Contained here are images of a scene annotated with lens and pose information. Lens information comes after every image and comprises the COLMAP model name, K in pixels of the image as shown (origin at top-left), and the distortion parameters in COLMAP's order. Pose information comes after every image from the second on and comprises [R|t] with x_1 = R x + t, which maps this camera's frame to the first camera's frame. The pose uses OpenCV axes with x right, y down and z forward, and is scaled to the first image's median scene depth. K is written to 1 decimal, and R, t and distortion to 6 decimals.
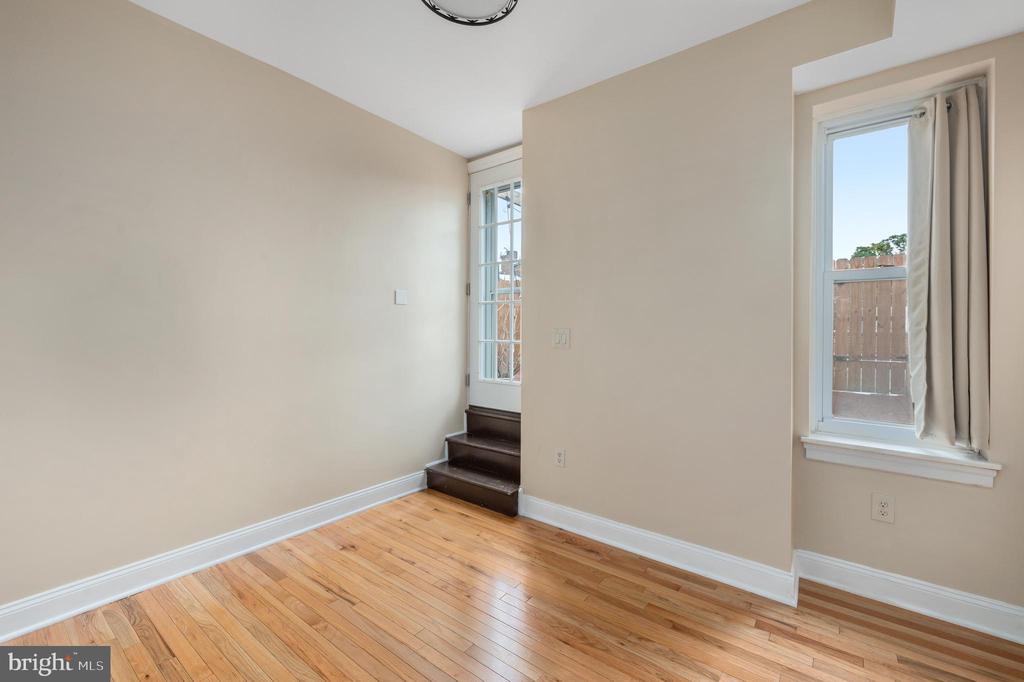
lens RADIAL K [[439.0, 0, 512.3], [0, 439.0, 332.8], [0, 0, 1]] dist [0.003541, 0.000821]
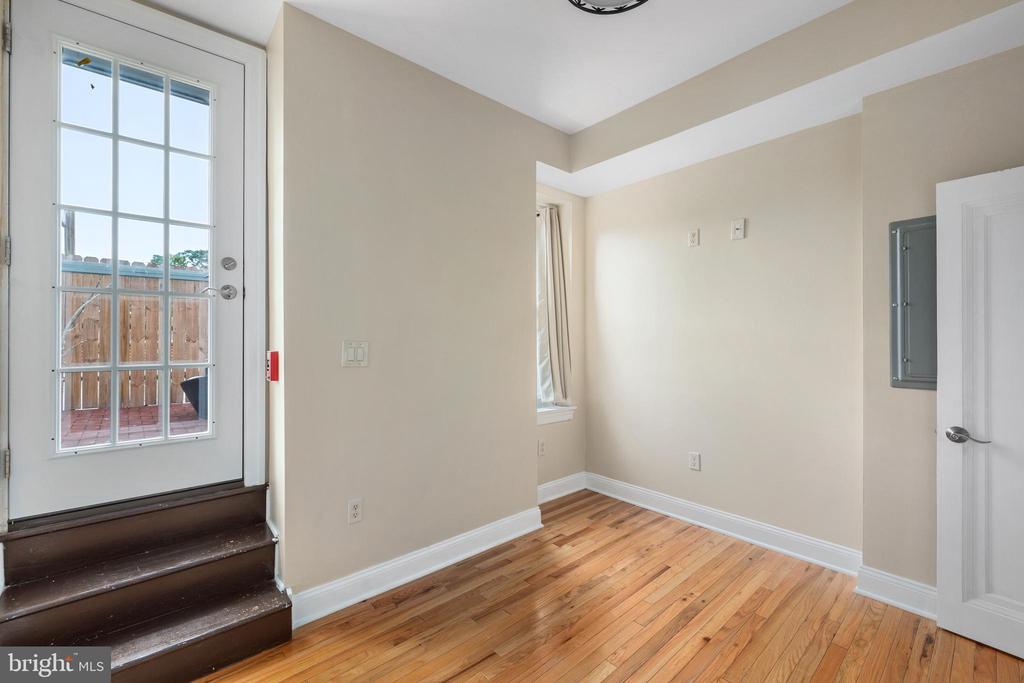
lens RADIAL K [[439.0, 0, 511.9], [0, 439.0, 342.0], [0, 0, 1]] dist [0.003541, 0.000821]
pose [[0.175267, -0.012955, 0.984436, -0.753891], [0.012499, 0.999862, 0.010932, -0.017260], [-0.984442, 0.010388, 0.175405, 0.761444]]
